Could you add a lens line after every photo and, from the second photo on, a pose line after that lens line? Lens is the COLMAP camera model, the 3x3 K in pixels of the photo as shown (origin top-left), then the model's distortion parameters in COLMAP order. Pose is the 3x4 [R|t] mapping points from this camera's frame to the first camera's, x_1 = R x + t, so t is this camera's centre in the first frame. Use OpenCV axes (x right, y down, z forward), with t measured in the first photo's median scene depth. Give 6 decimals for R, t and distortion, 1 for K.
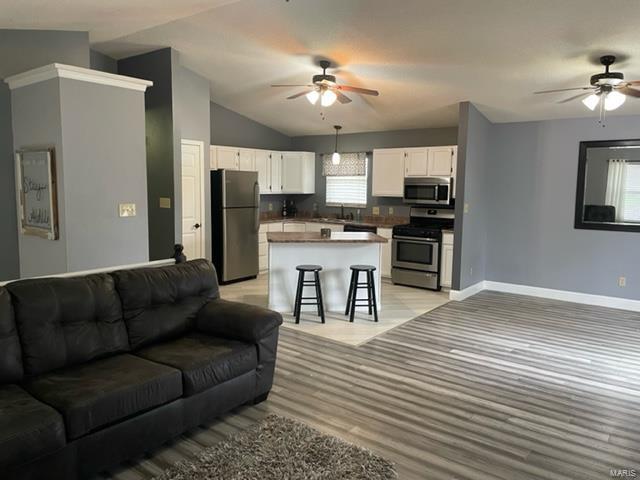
lens RADIAL K [[485.8, 0, 315.9], [0, 485.8, 232.8], [0, 0, 1]] dist [0.101123, -0.133617]
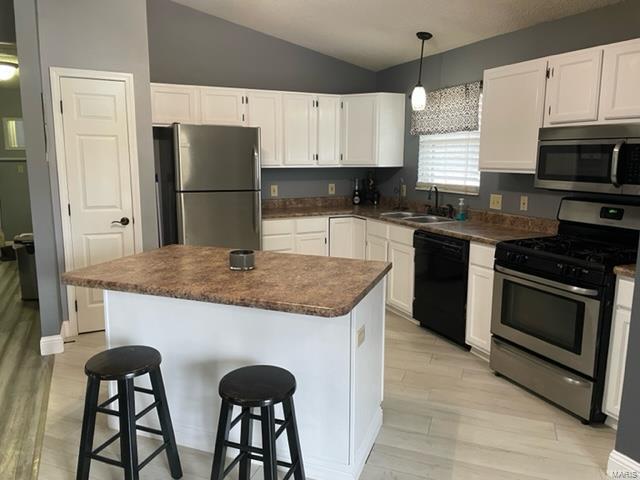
lens RADIAL K [[485.8, 0, 315.9], [0, 485.8, 232.8], [0, 0, 1]] dist [0.101123, -0.133617]
pose [[0.891529, 0.060972, -0.448841, 0.201623], [-0.038154, 0.997486, 0.059716, -0.040214], [0.451353, -0.036114, 0.891614, 0.519087]]
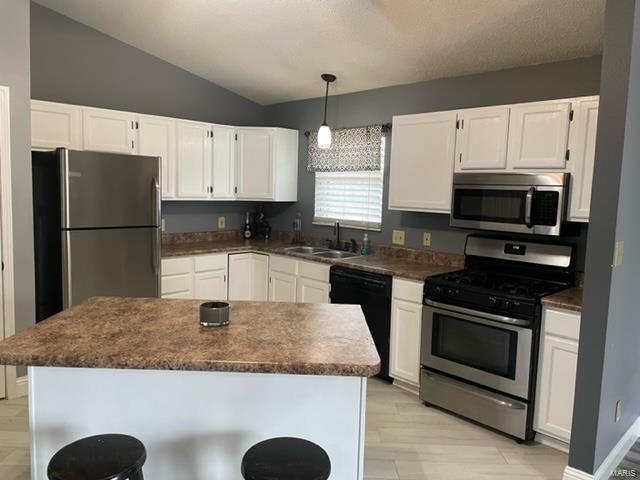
lens RADIAL K [[485.8, 0, 315.9], [0, 485.8, 232.8], [0, 0, 1]] dist [0.101123, -0.133617]
pose [[0.992915, 0.028098, -0.115461, 0.103999], [-0.029239, 0.999539, -0.008199, -0.047200], [0.115178, 0.011517, 0.993278, 0.510212]]
